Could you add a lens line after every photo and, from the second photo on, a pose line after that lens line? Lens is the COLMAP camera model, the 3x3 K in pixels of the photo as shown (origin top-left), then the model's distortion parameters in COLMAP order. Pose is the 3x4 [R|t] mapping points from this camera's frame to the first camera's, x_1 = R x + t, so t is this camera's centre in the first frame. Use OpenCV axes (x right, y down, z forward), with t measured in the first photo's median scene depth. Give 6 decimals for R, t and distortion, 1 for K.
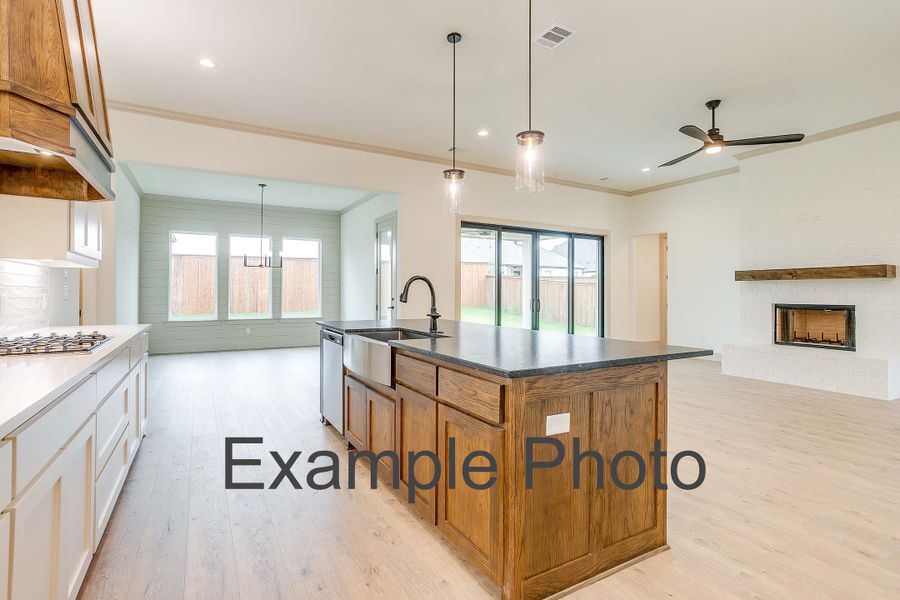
lens RADIAL K [[439.0, 0, 440.1], [0, 439.0, 290.6], [0, 0, 1]] dist [-0.044736, 0.036179]
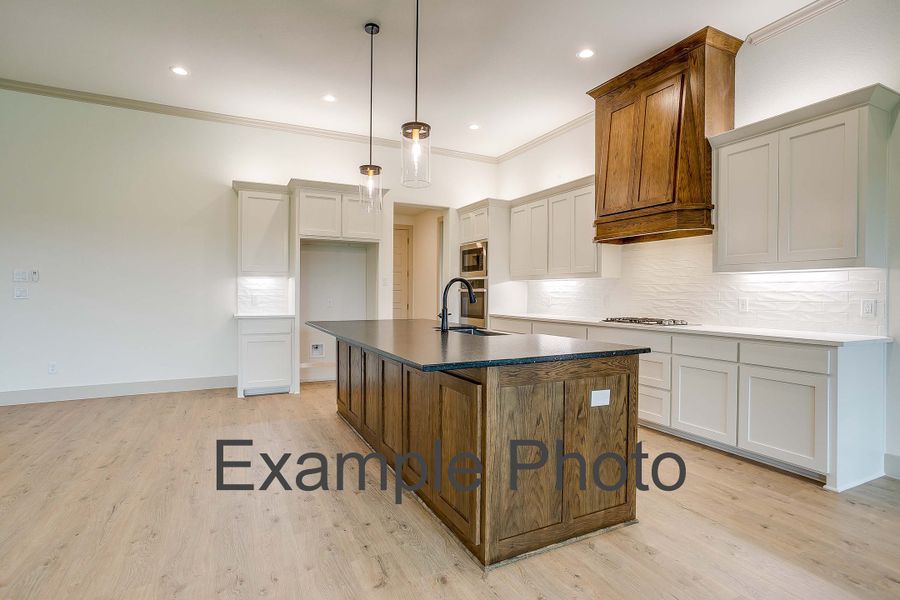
lens RADIAL K [[442.6, 0, 444.2], [0, 442.6, 297.7], [0, 0, 1]] dist [-0.048670, 0.025773]
pose [[-0.998836, -0.010593, 0.047050, -0.030762], [-0.010371, 0.999934, 0.004946, 0.004535], [-0.047100, 0.004453, -0.998880, 1.021804]]
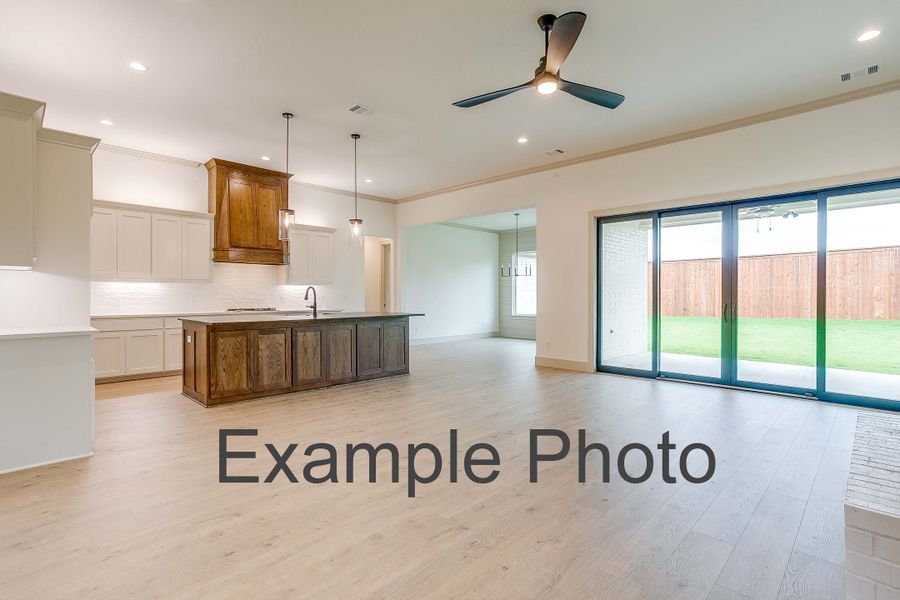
lens RADIAL K [[436.0, 0, 443.8], [0, 436.0, 297.5], [0, 0, 1]] dist [-0.045255, 0.037326]
pose [[0.281226, 0.000827, -0.959641, 0.982327], [0.005785, 0.999980, 0.002557, 0.007332], [0.959624, -0.006270, 0.281215, 0.506427]]
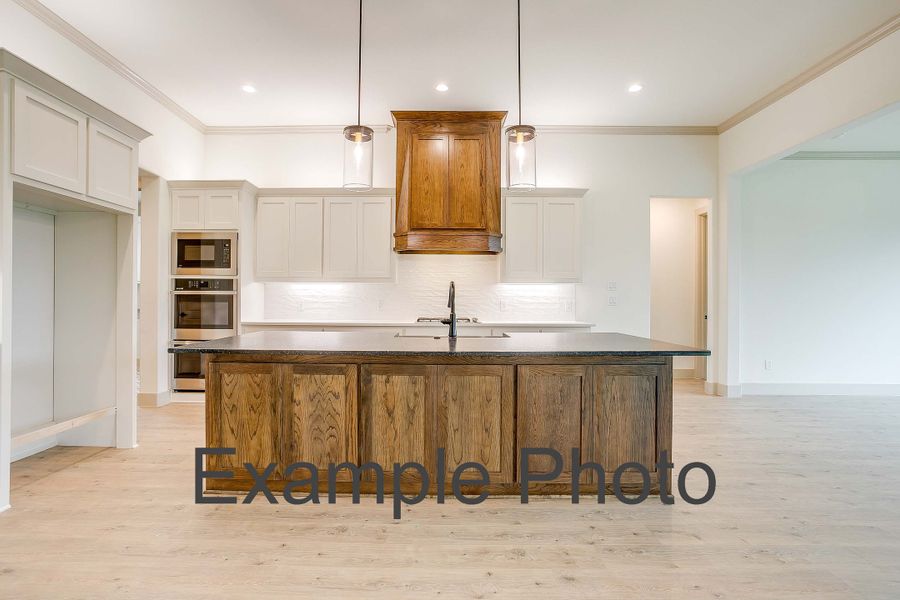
lens RADIAL K [[442.2, 0, 435.5], [0, 442.2, 300.0], [0, 0, 1]] dist [-0.064502, 0.039030]
pose [[-0.495051, -0.005582, -0.868846, 0.427262], [-0.002636, 0.999984, -0.004923, 0.007152], [0.868860, -0.000147, -0.495058, 0.729230]]
